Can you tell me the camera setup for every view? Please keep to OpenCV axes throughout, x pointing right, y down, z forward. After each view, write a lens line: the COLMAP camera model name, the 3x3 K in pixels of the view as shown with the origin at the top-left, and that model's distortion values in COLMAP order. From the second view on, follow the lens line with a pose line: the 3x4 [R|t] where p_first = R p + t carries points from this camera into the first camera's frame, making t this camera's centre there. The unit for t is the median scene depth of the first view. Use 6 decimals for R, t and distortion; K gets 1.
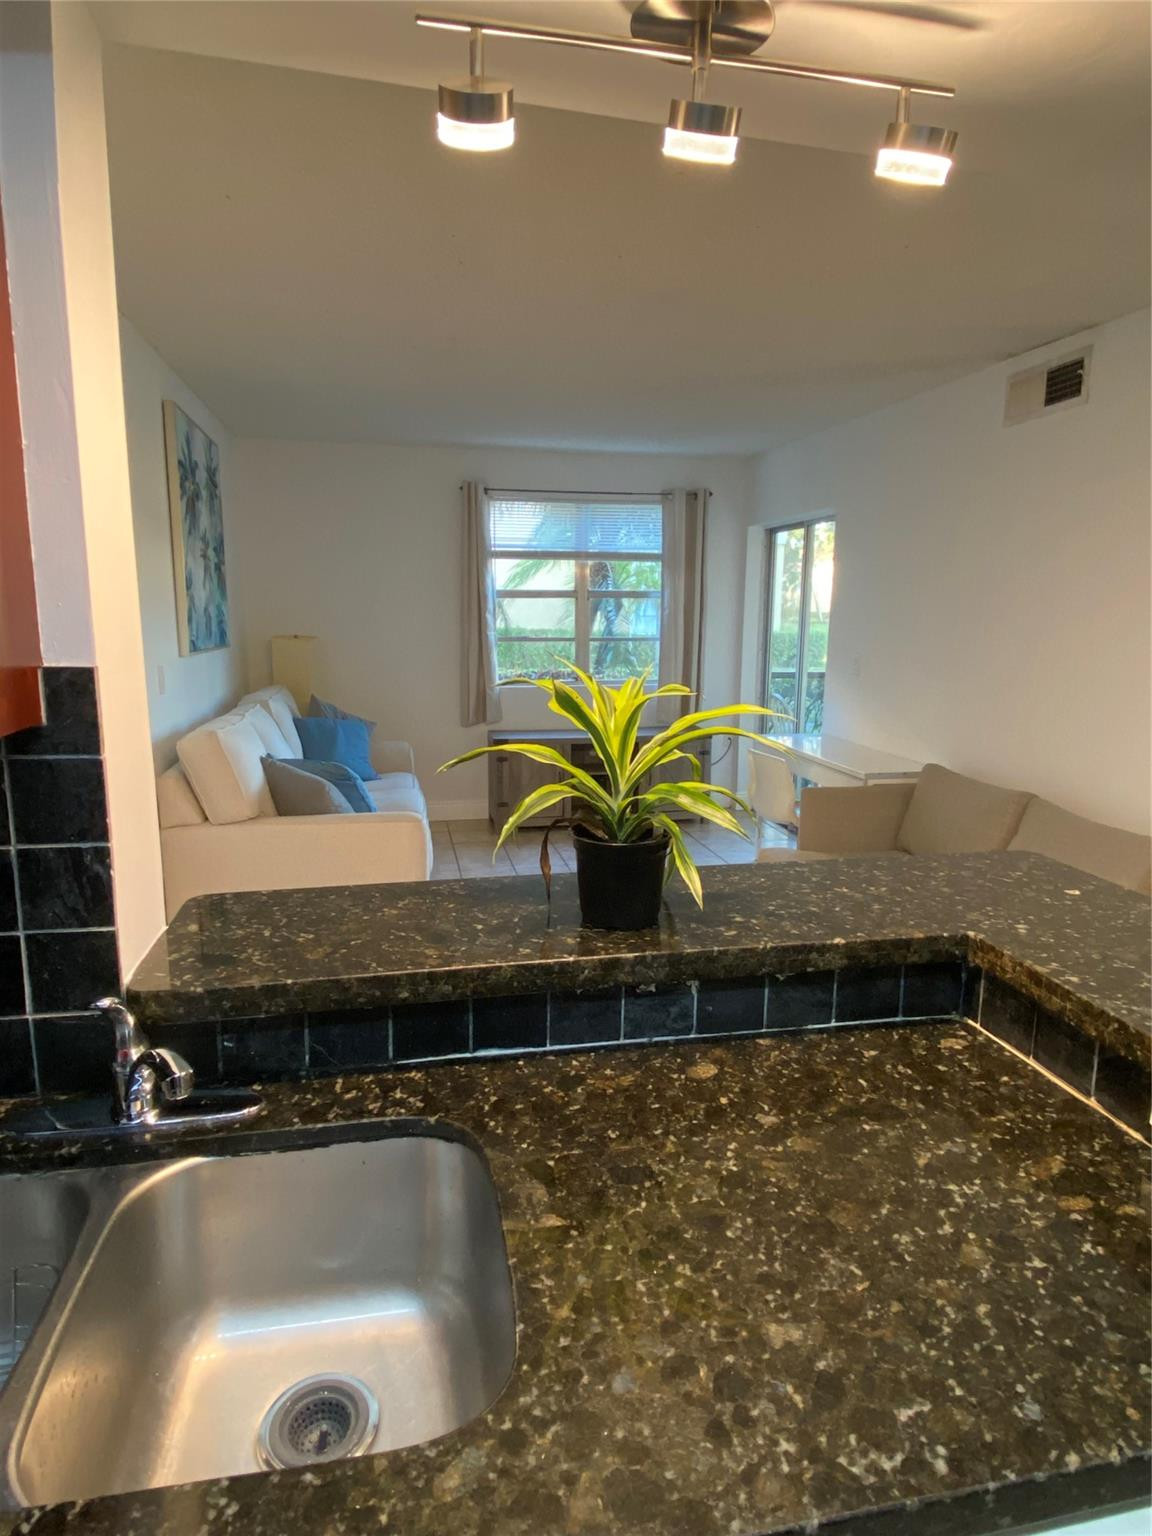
lens RADIAL K [[889.0, 0, 606.4], [0, 889.0, 754.3], [0, 0, 1]] dist [0.023822, -0.028650]
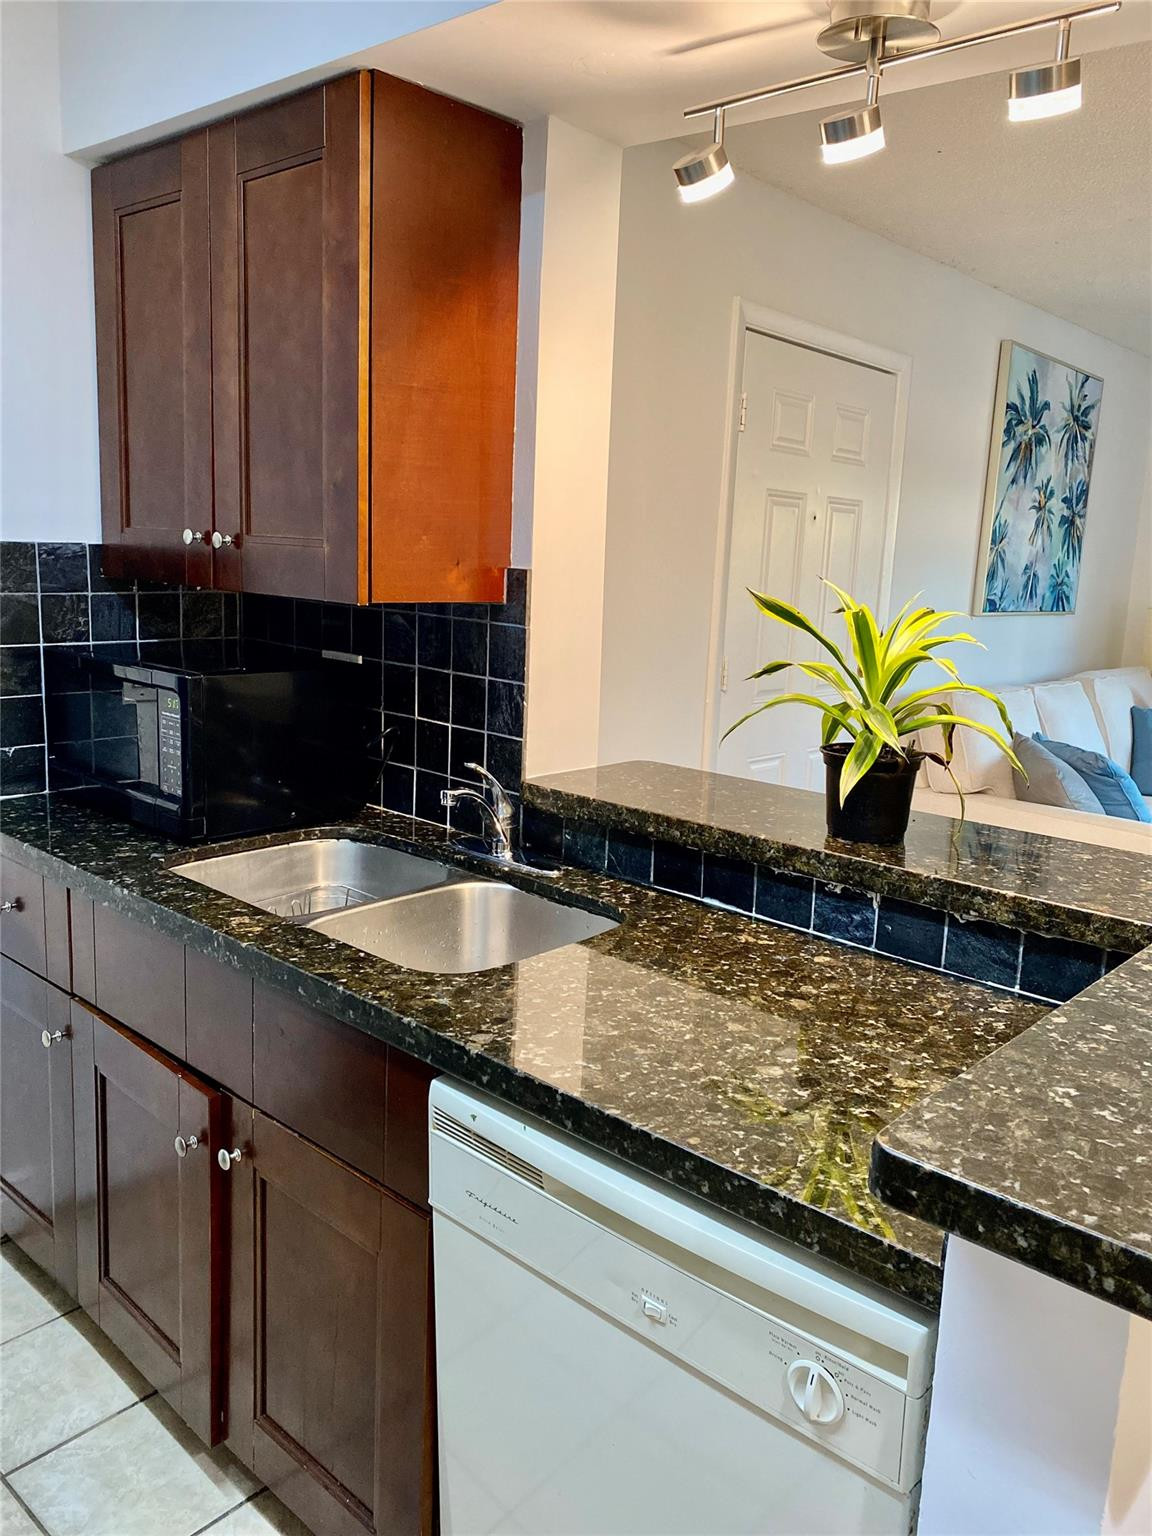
lens RADIAL K [[1142.4, 0, 597.5], [0, 1142.4, 730.8], [0, 0, 1]] dist [0.040384, -0.003458]
pose [[0.603700, 0.138341, -0.785116, 1.060208], [-0.168316, 0.984746, 0.044093, 0.067820], [0.779240, 0.105529, 0.617777, -0.124656]]
